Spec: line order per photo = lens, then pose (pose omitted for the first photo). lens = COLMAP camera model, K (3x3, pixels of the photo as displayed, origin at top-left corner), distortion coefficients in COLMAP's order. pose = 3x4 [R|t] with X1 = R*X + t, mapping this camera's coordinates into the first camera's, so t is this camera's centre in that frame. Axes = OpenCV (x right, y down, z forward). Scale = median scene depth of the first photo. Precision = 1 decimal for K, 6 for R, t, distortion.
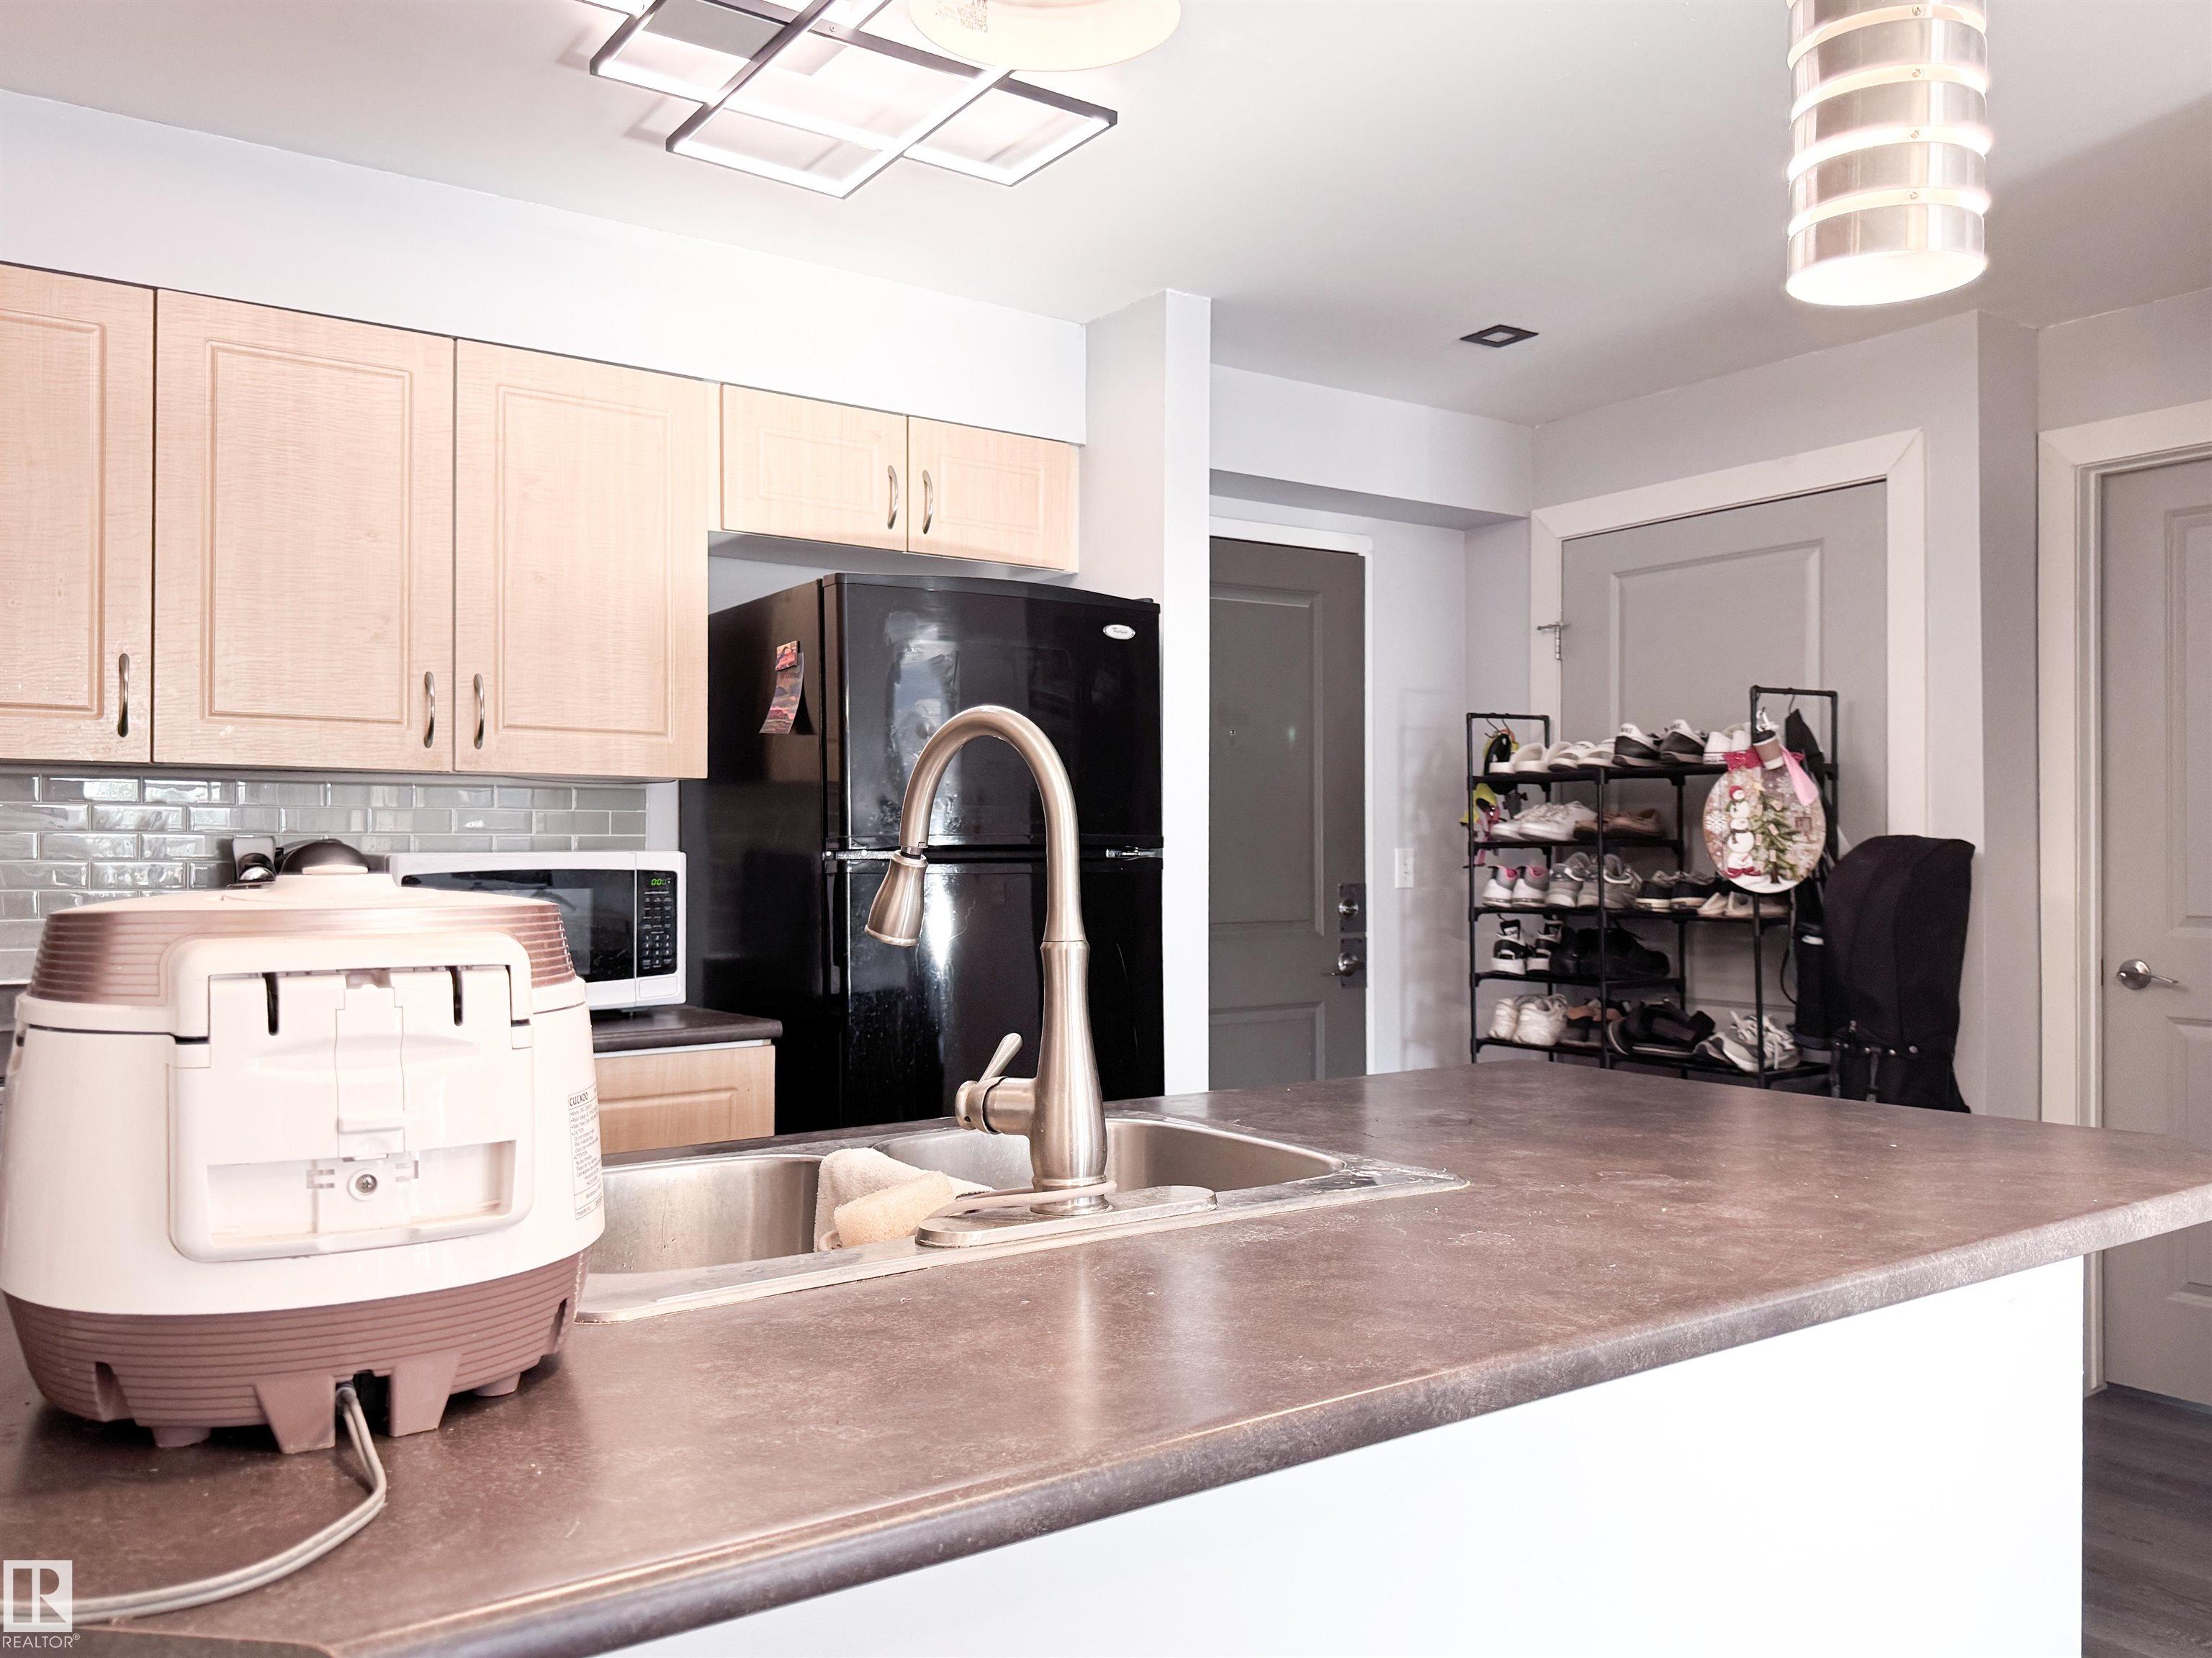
lens RADIAL K [[1719.6, 0, 1132.6], [0, 1719.6, 832.5], [0, 0, 1]] dist [0.208388, -0.440452]
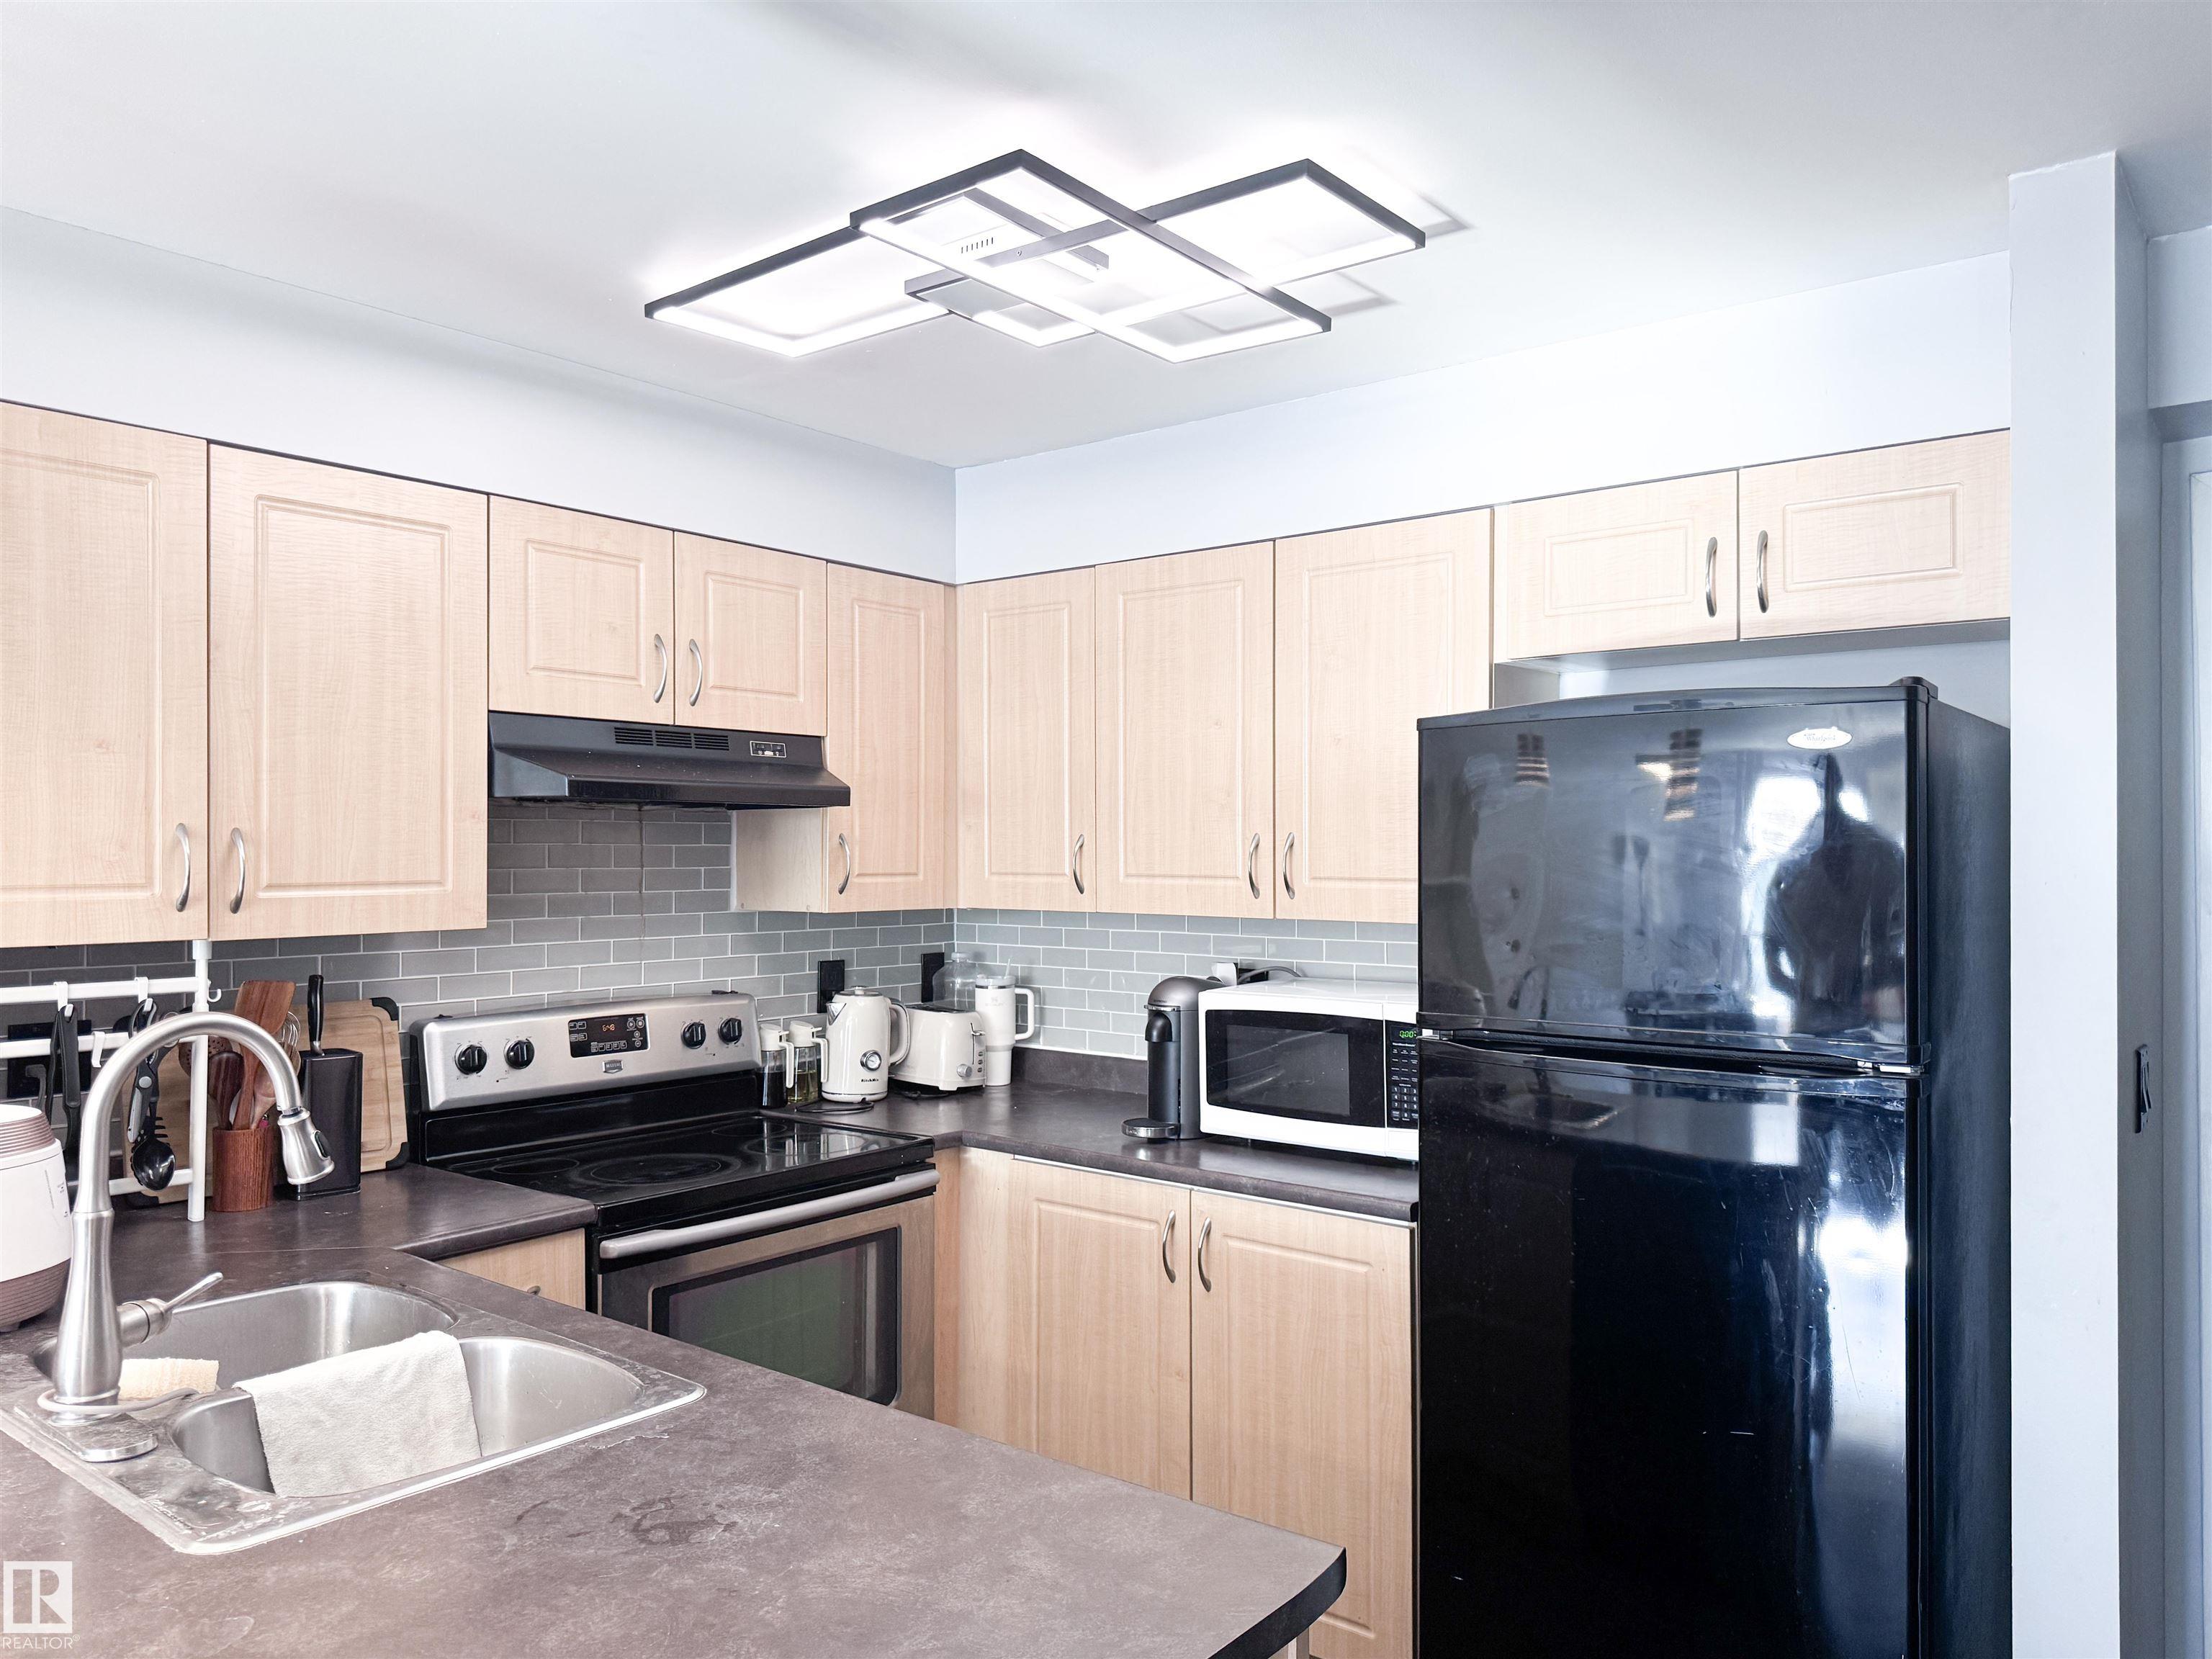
lens RADIAL K [[1569.8, 0, 1097.9], [0, 1569.8, 834.9], [0, 0, 1]] dist [0.130253, -0.231348]
pose [[0.275113, -0.007074, -0.961386, 0.452370], [0.017104, 0.999851, -0.002463, -0.070906], [0.961260, -0.015766, 0.275193, 0.483752]]
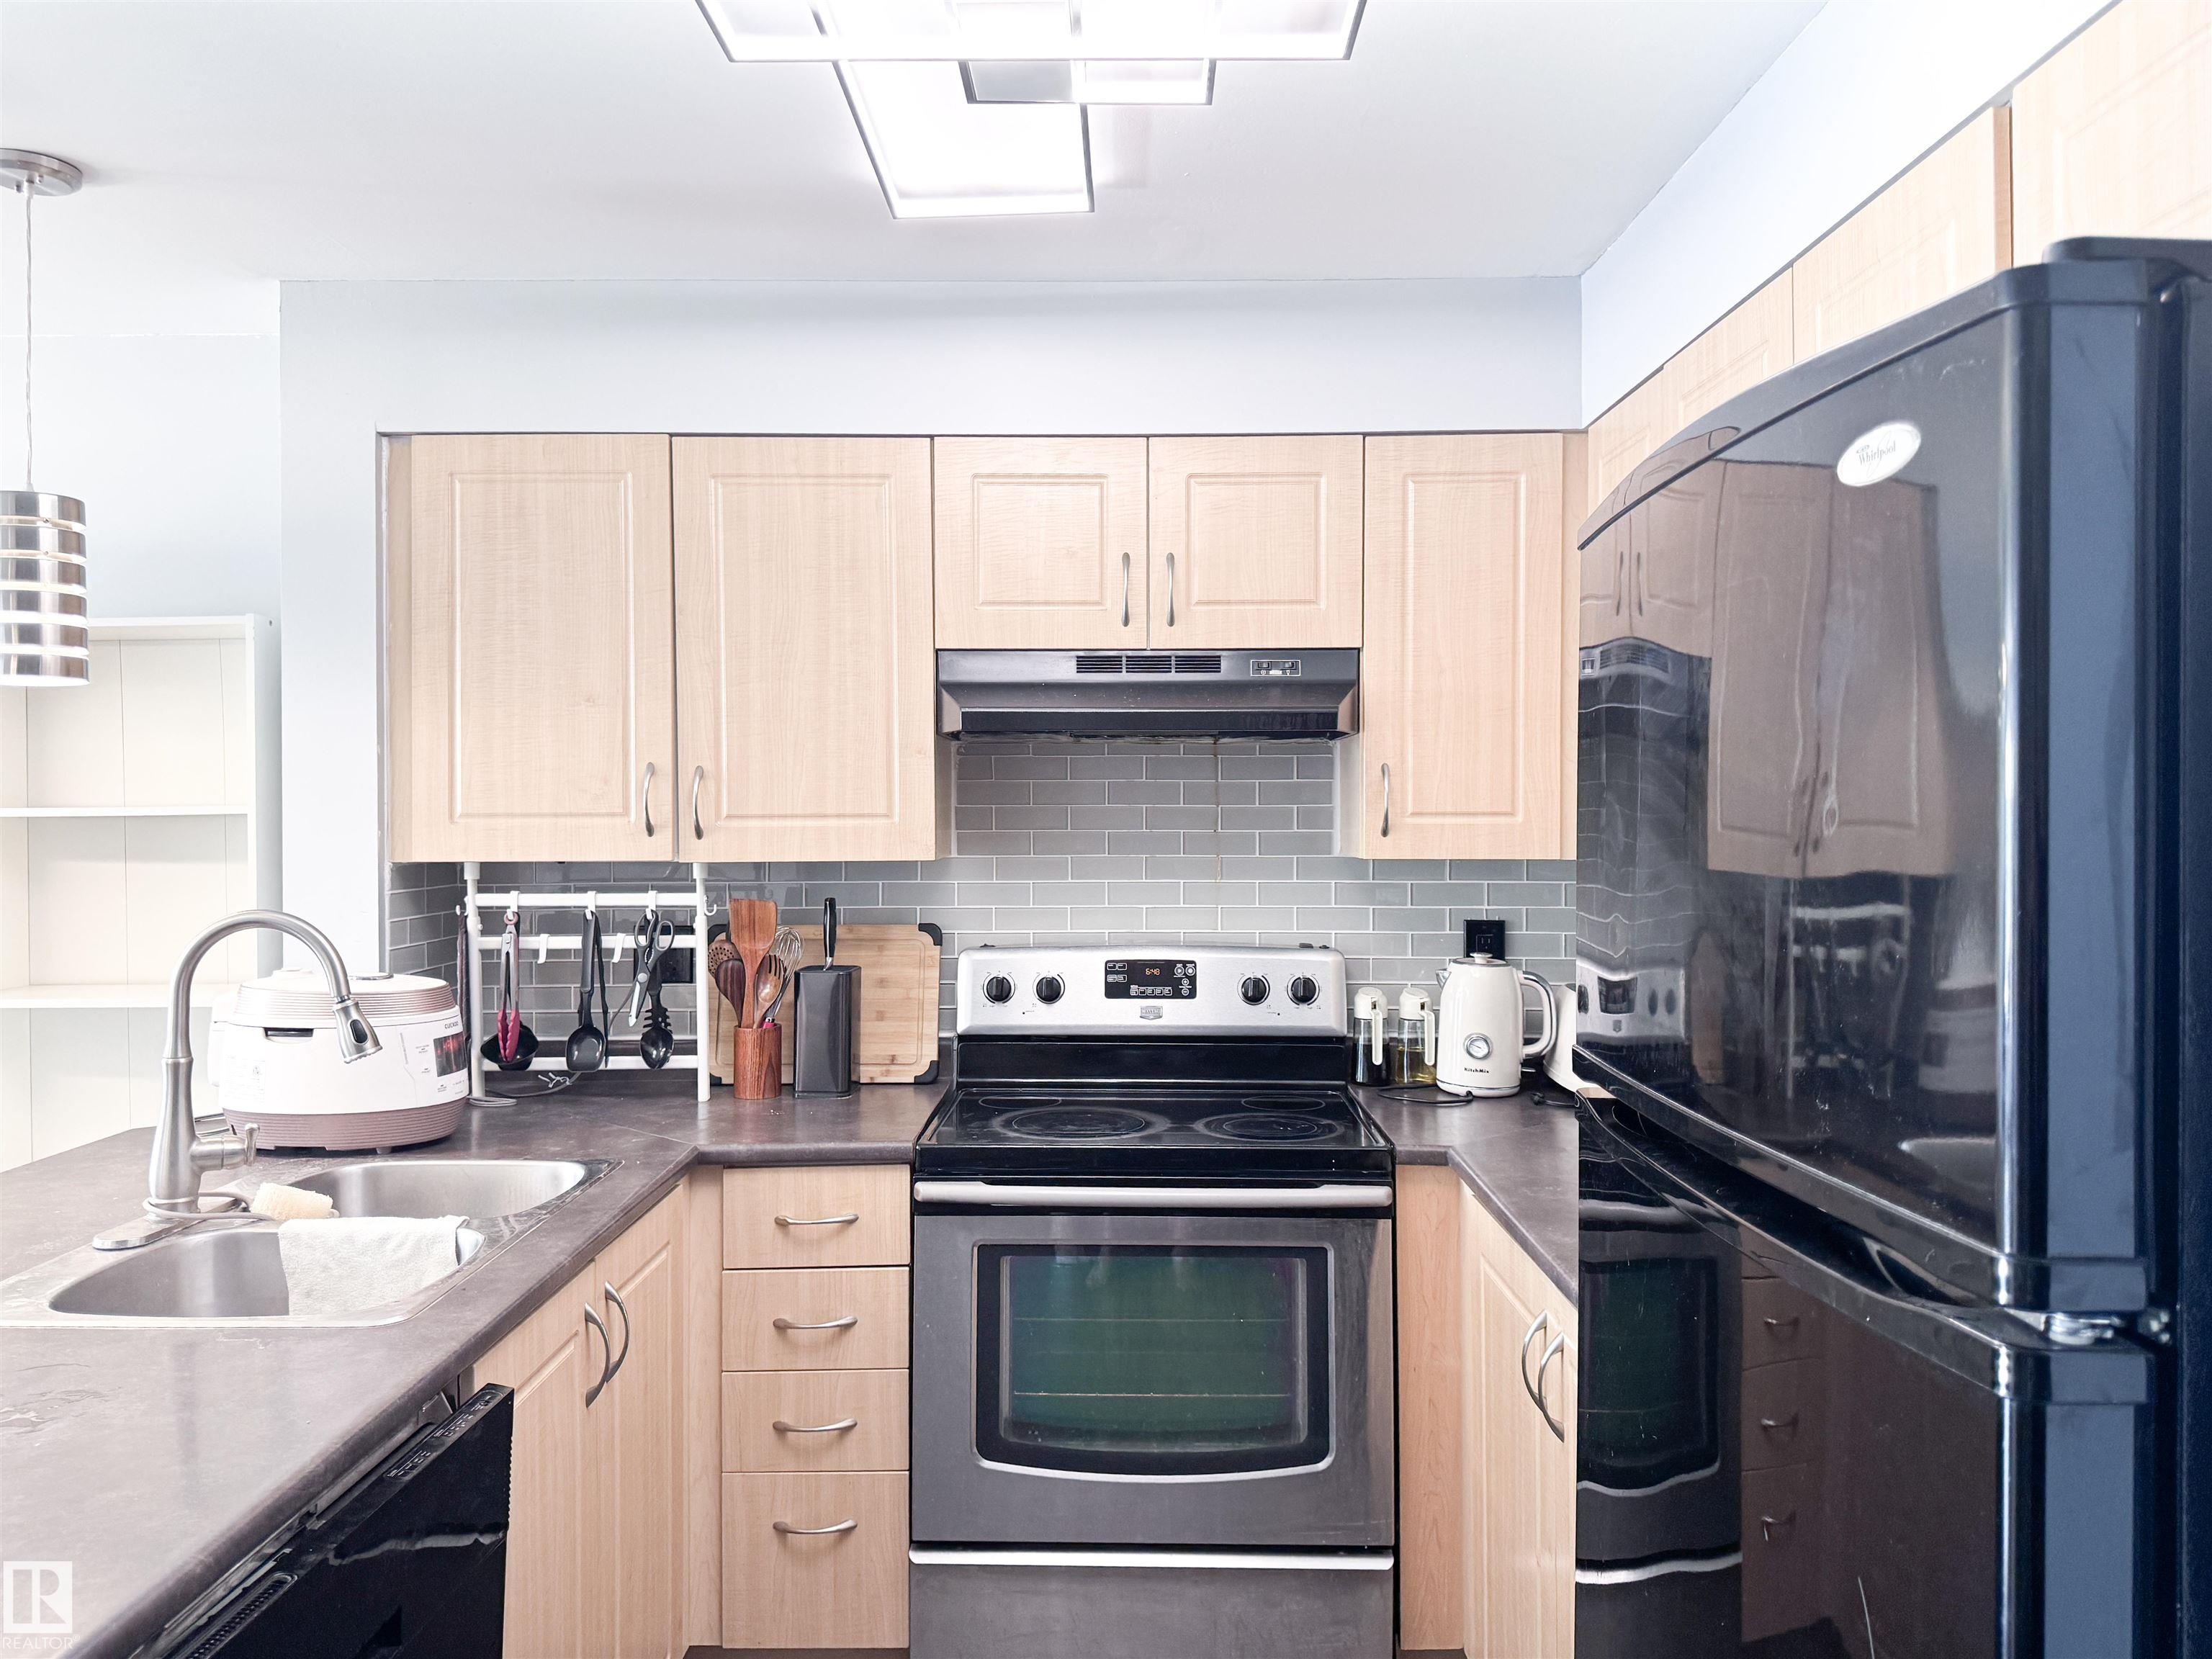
lens RADIAL K [[1568.2, 0, 1079.8], [0, 1568.2, 819.5], [0, 0, 1]] dist [0.128569, -0.228754]
pose [[-0.584082, 0.008651, -0.811648, 0.234644], [0.018441, 0.999827, -0.002614, -0.050861], [0.811485, -0.016494, -0.584140, 0.905498]]
